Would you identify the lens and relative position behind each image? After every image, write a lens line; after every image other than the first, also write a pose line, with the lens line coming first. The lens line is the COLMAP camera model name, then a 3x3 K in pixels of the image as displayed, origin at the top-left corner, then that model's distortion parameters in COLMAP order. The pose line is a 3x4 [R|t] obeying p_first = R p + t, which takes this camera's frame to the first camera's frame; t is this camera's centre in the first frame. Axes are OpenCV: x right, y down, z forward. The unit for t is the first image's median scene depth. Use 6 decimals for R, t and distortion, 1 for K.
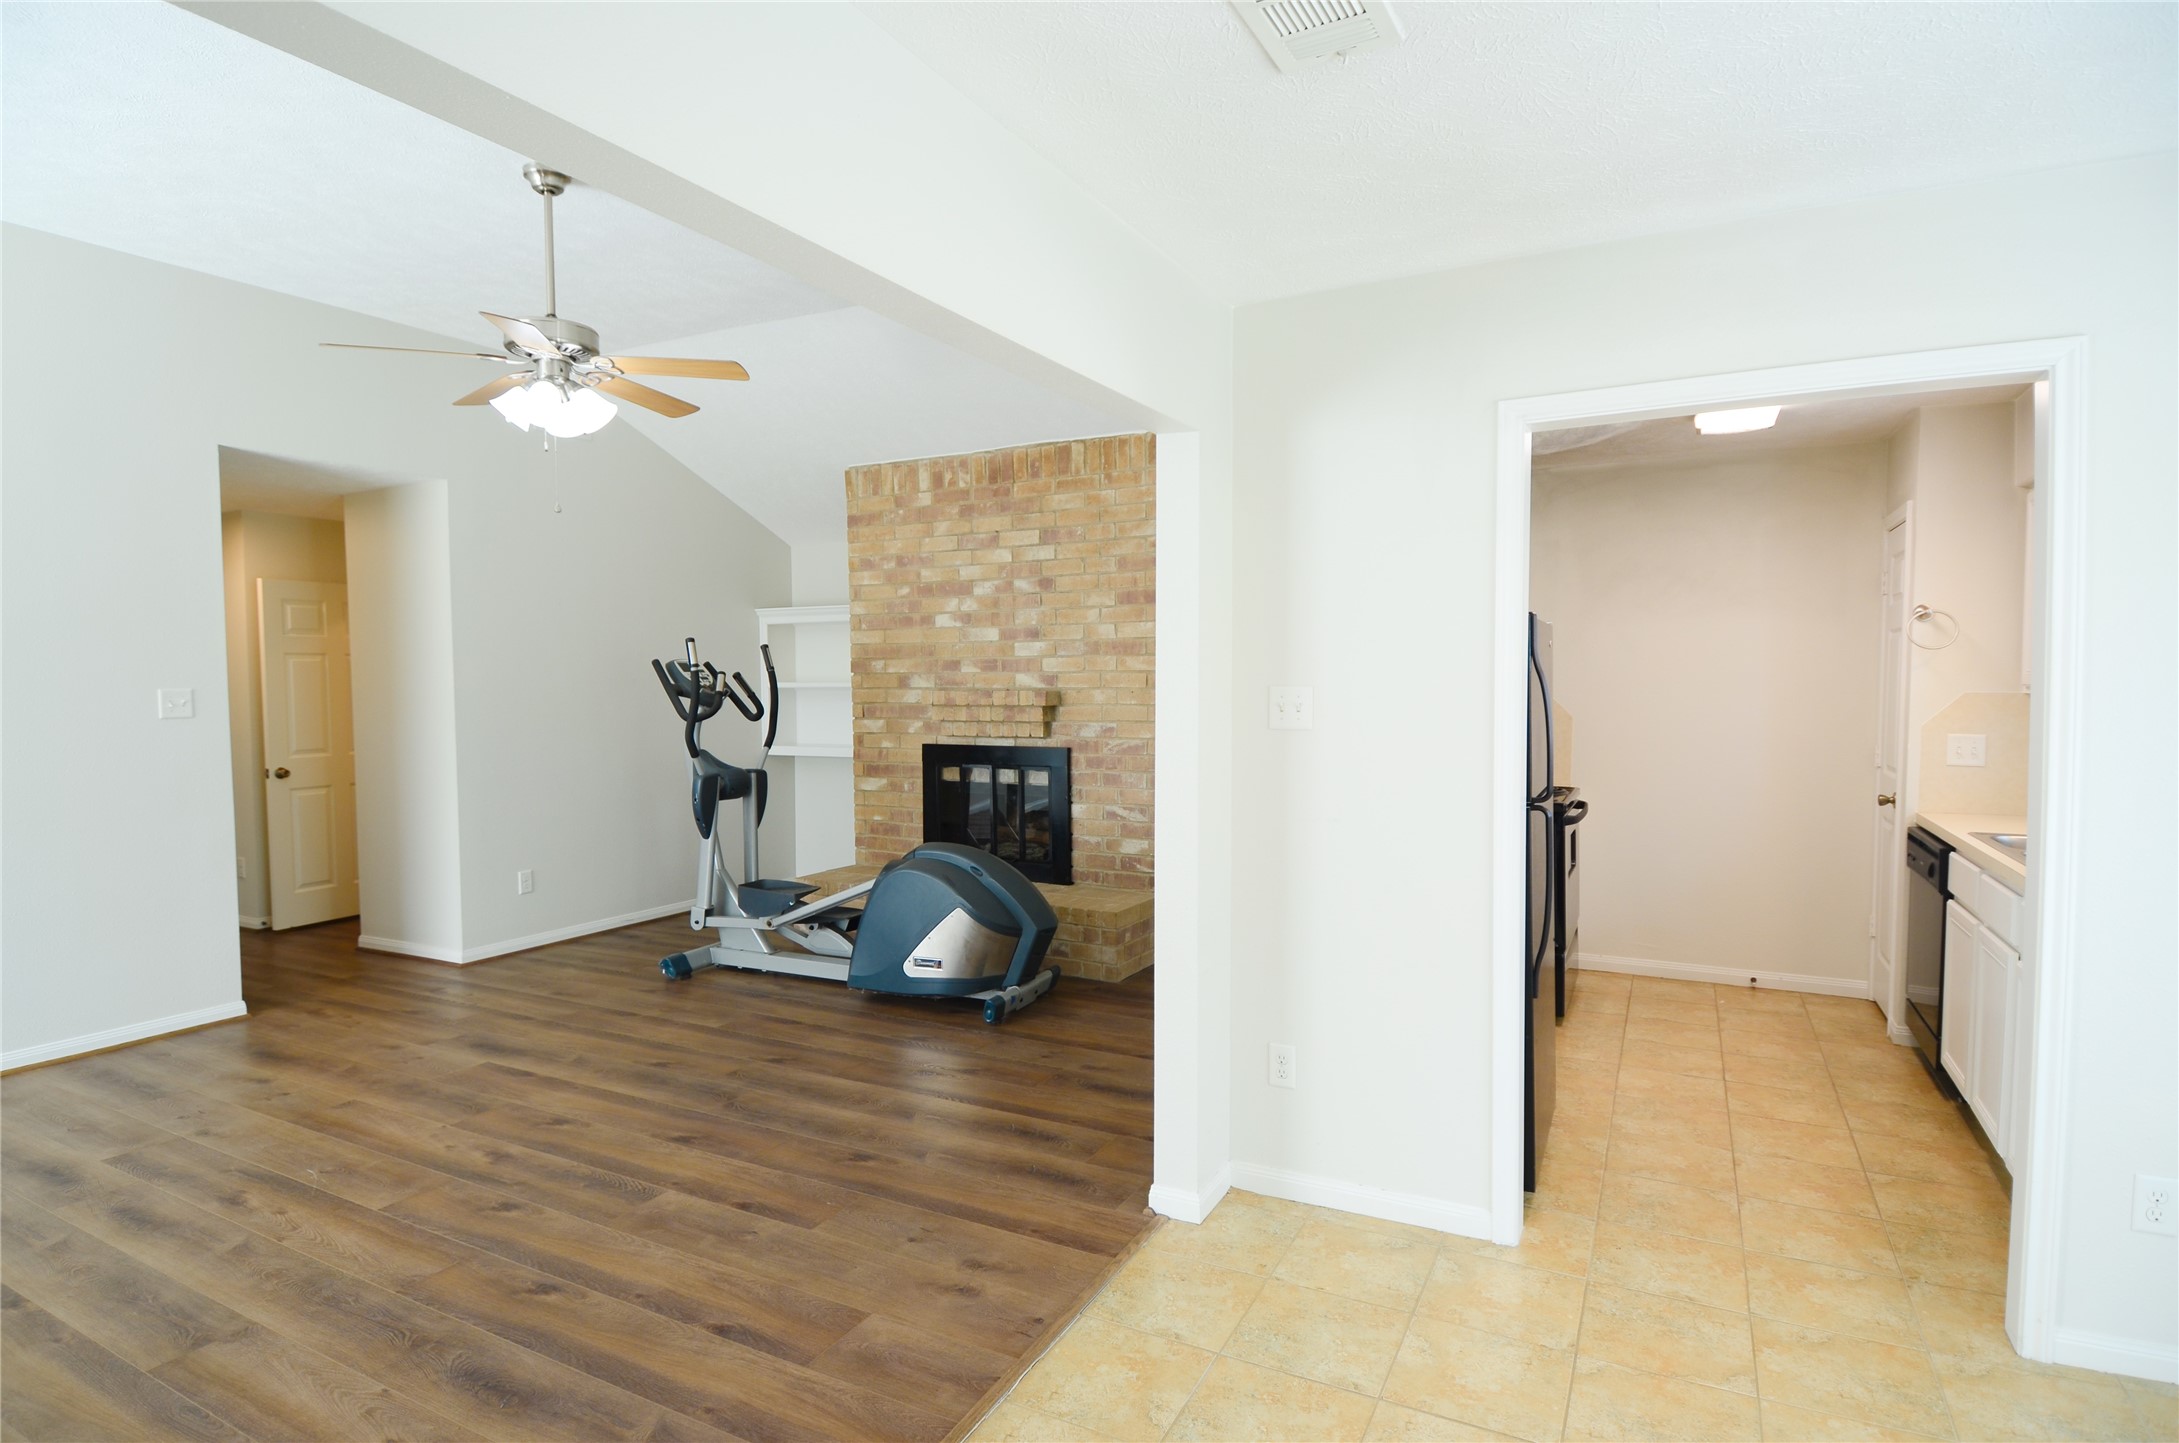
lens RADIAL K [[1113.7, 0, 1089.5], [0, 1113.7, 721.5], [0, 0, 1]] dist [0.042388, -0.051986]
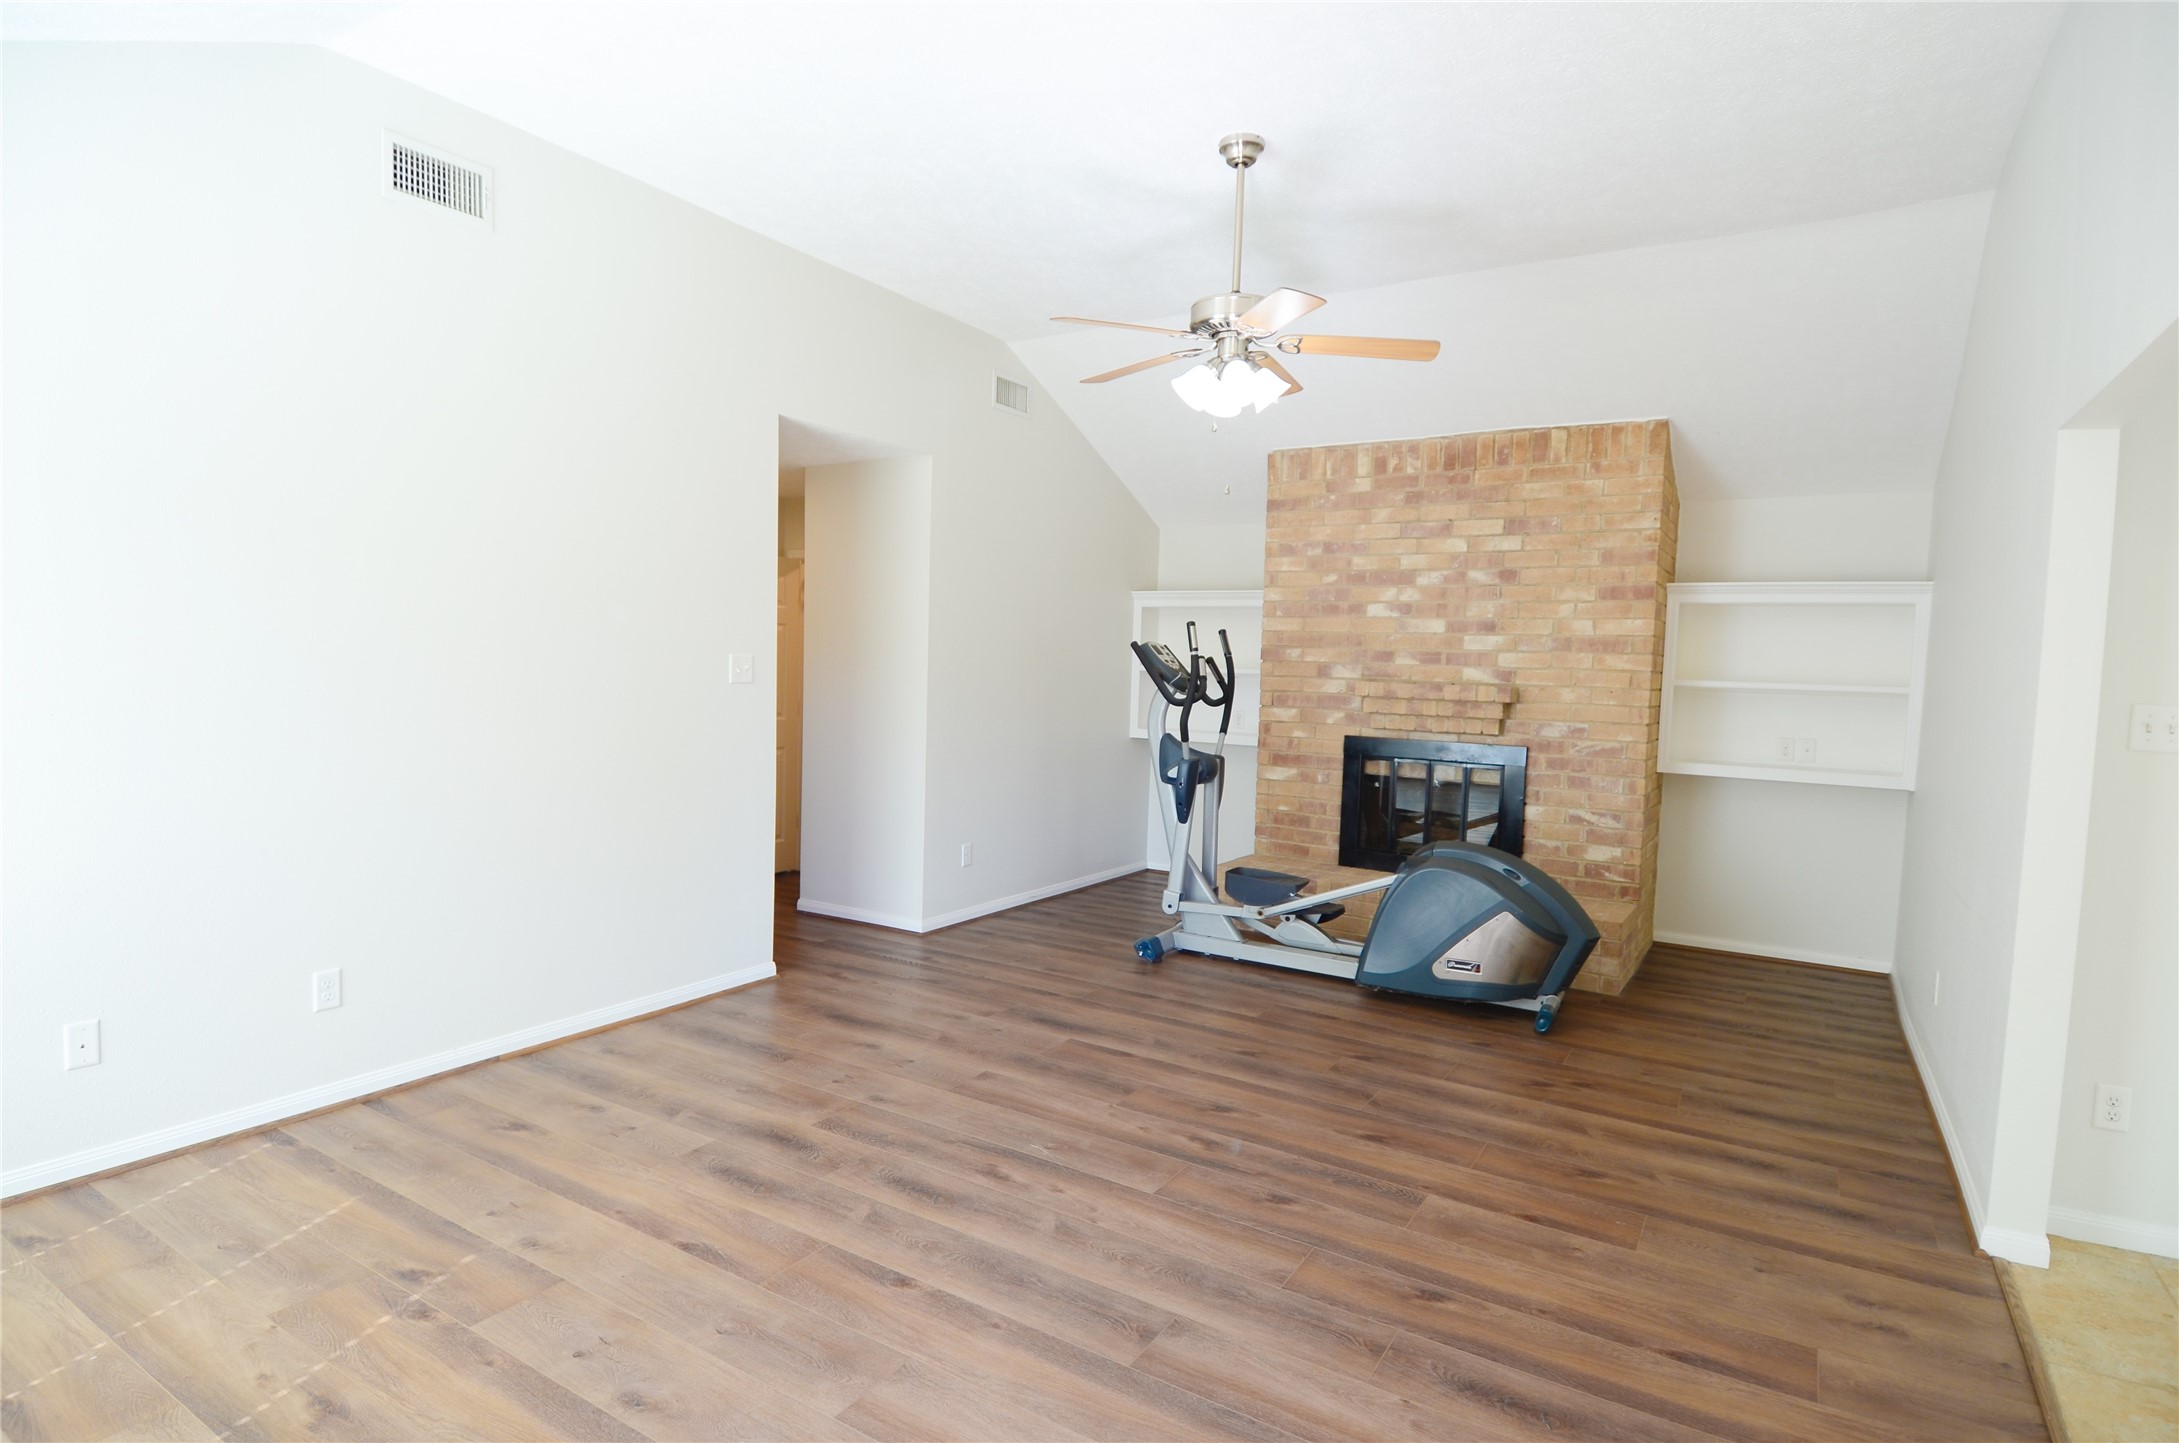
lens RADIAL K [[1113.7, 0, 1089.5], [0, 1113.7, 721.5], [0, 0, 1]] dist [0.042388, -0.051986]
pose [[0.995931, 0.042562, -0.079438, -0.334089], [-0.041509, 0.999028, 0.014859, 0.003017], [0.079993, -0.011501, 0.996729, 0.005899]]
